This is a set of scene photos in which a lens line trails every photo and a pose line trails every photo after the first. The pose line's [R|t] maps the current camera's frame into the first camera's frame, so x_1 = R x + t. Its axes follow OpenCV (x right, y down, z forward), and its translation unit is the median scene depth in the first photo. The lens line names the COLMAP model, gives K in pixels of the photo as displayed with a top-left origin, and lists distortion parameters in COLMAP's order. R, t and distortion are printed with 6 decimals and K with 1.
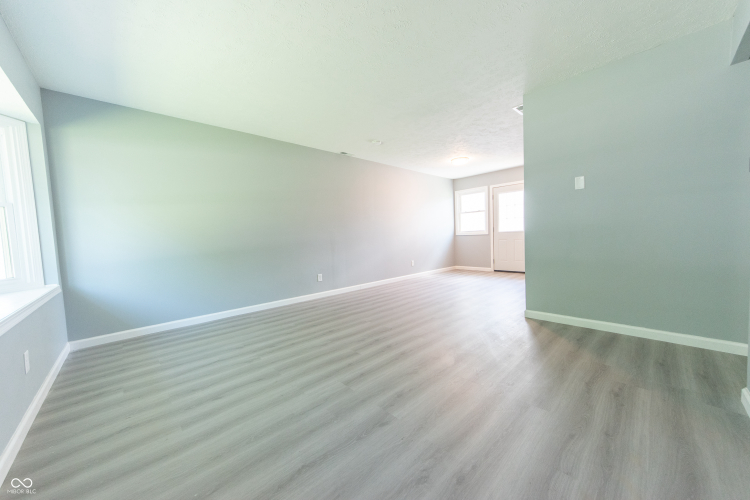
lens RADIAL K [[269.5, 0, 376.8], [0, 269.5, 250.9], [0, 0, 1]] dist [0.000849, -0.000375]
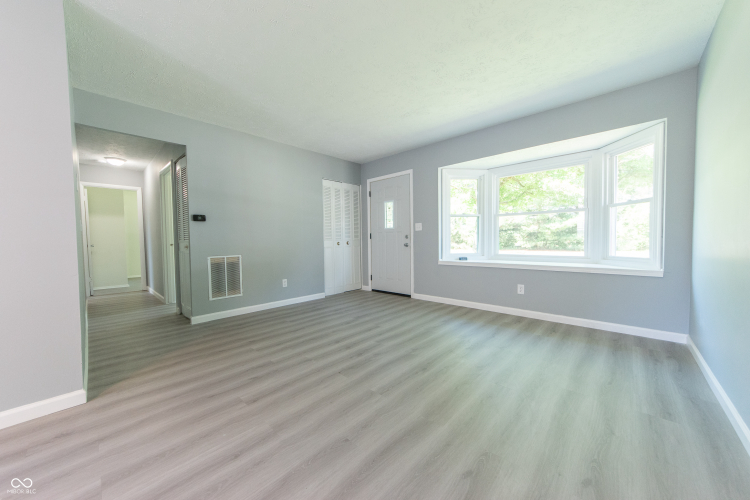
lens RADIAL K [[269.5, 0, 376.8], [0, 269.5, 250.9], [0, 0, 1]] dist [0.000849, -0.000375]
pose [[-0.996790, 0.054568, -0.058588, -0.017688], [0.048835, 0.994261, 0.095180, -0.080953], [0.063446, 0.092013, -0.993734, 1.527320]]
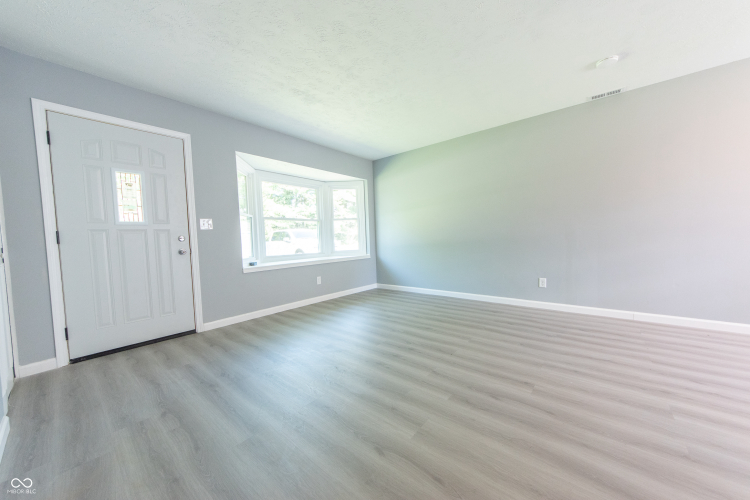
lens RADIAL K [[269.5, 0, 376.8], [0, 269.5, 250.9], [0, 0, 1]] dist [0.000849, -0.000375]
pose [[0.114584, 0.083966, -0.989859, 0.708360], [-0.026360, 0.996328, 0.081464, -0.060517], [0.993064, 0.016758, 0.116376, 0.627534]]
